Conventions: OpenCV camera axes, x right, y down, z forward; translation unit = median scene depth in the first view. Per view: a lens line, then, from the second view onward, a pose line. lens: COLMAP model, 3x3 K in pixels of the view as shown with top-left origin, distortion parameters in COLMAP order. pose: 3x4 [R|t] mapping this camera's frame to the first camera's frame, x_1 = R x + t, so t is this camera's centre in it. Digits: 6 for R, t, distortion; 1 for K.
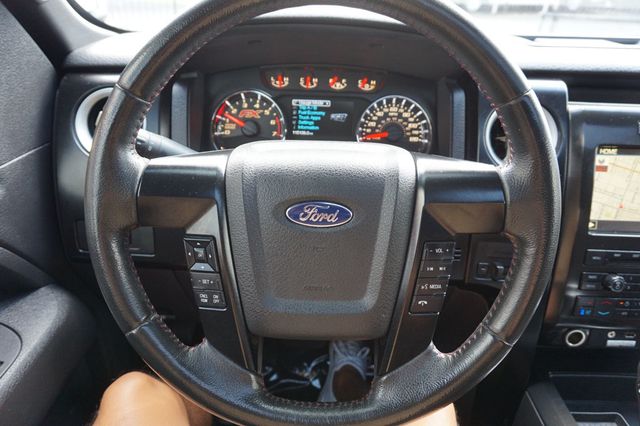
lens RADIAL K [[437.9, 0, 320.1], [0, 437.9, 210.0], [0, 0, 1]] dist [-0.036574, 0.020469]
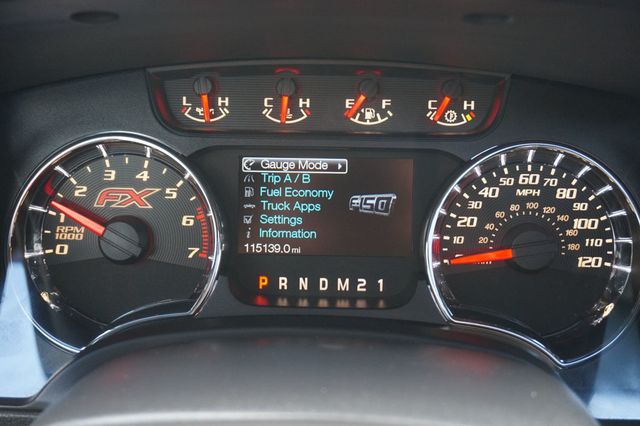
lens RADIAL K [[812.0, 0, 318.0], [0, 812.0, 217.8], [0, 0, 1]] dist [0.028751, 0.000000]
pose [[0.999288, -0.015735, -0.034304, 0.021009], [0.012911, 0.996626, -0.081053, -0.149861], [0.035463, 0.080553, 0.996119, 0.347276]]
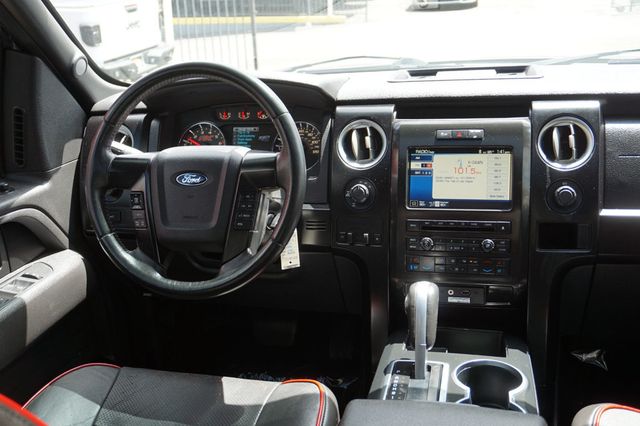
lens RADIAL K [[664.2, 0, 319.7], [0, 664.2, 213.0], [0, 0, 1]] dist [-0.046314, 0.000000]
pose [[0.971276, -0.009295, -0.237772, 0.731977], [-0.025380, 0.989490, -0.142355, 0.329569], [0.236597, 0.144301, 0.960833, -0.988771]]
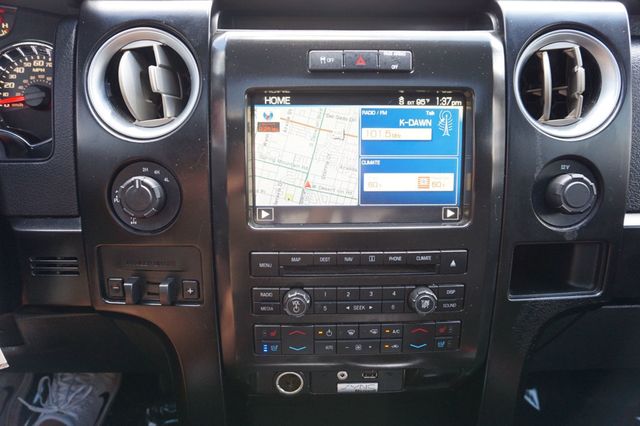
lens RADIAL K [[437.9, 0, 325.7], [0, 437.9, 210.4], [0, 0, 1]] dist [-0.036574, 0.020469]
pose [[0.998834, -0.036881, 0.031137, 0.606990], [0.037438, 0.999145, -0.017513, 0.037661], [-0.030464, 0.018658, 0.999362, 0.293766]]
